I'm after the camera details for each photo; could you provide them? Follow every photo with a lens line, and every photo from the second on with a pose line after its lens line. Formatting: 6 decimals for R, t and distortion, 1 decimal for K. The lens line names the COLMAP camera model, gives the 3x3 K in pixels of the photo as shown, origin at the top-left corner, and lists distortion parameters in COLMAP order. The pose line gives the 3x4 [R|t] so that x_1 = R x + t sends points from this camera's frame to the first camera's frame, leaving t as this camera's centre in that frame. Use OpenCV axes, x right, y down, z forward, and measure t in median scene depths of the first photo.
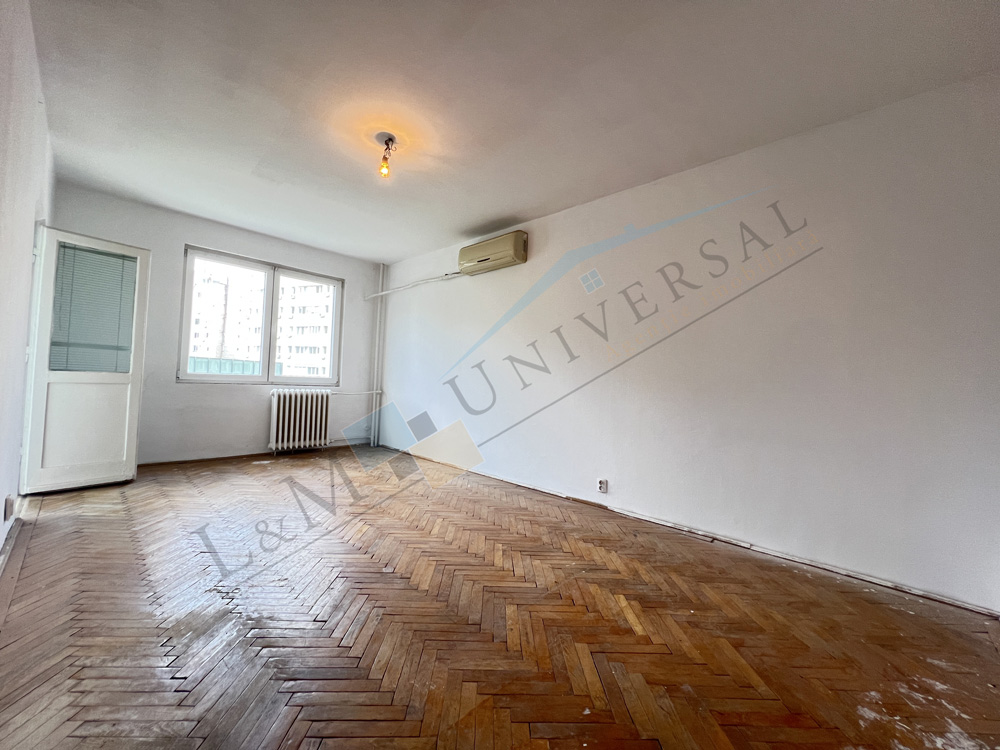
lens RADIAL K [[400.1, 0, 502.8], [0, 400.1, 374.8], [0, 0, 1]] dist [0.000120, 0.000076]
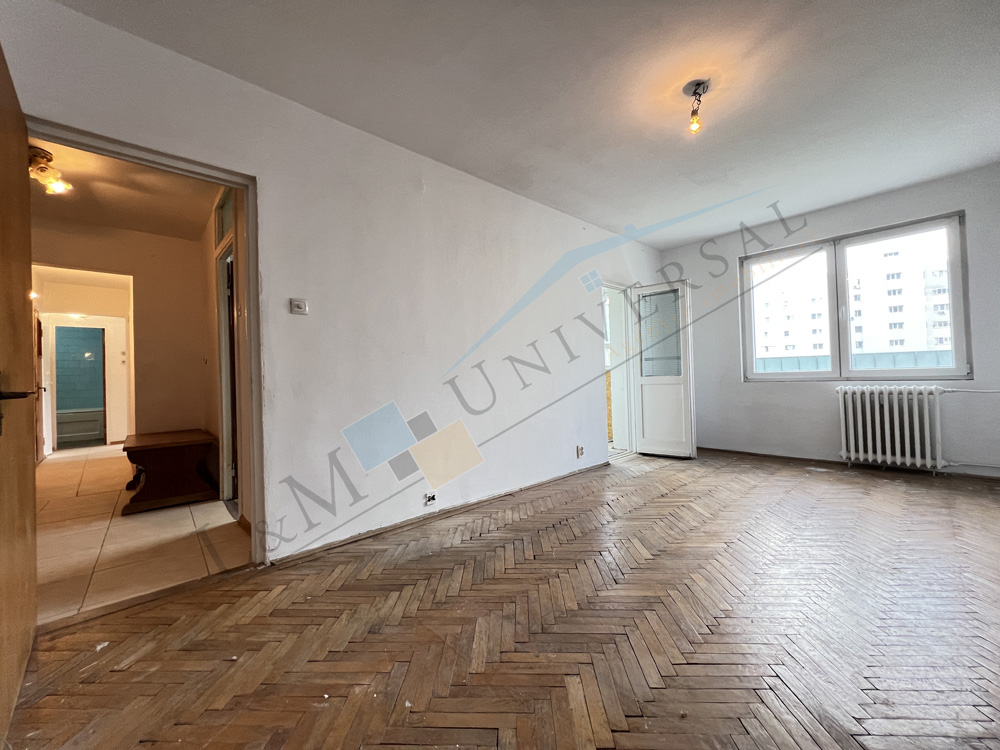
lens RADIAL K [[405.5, 0, 499.5], [0, 405.5, 373.6], [0, 0, 1]] dist [-0.001761, -0.000062]
pose [[-0.073050, -0.052517, -0.995945, 0.339694], [0.041724, 0.997577, -0.055663, 0.028546], [0.996455, -0.045621, -0.070682, 0.370313]]
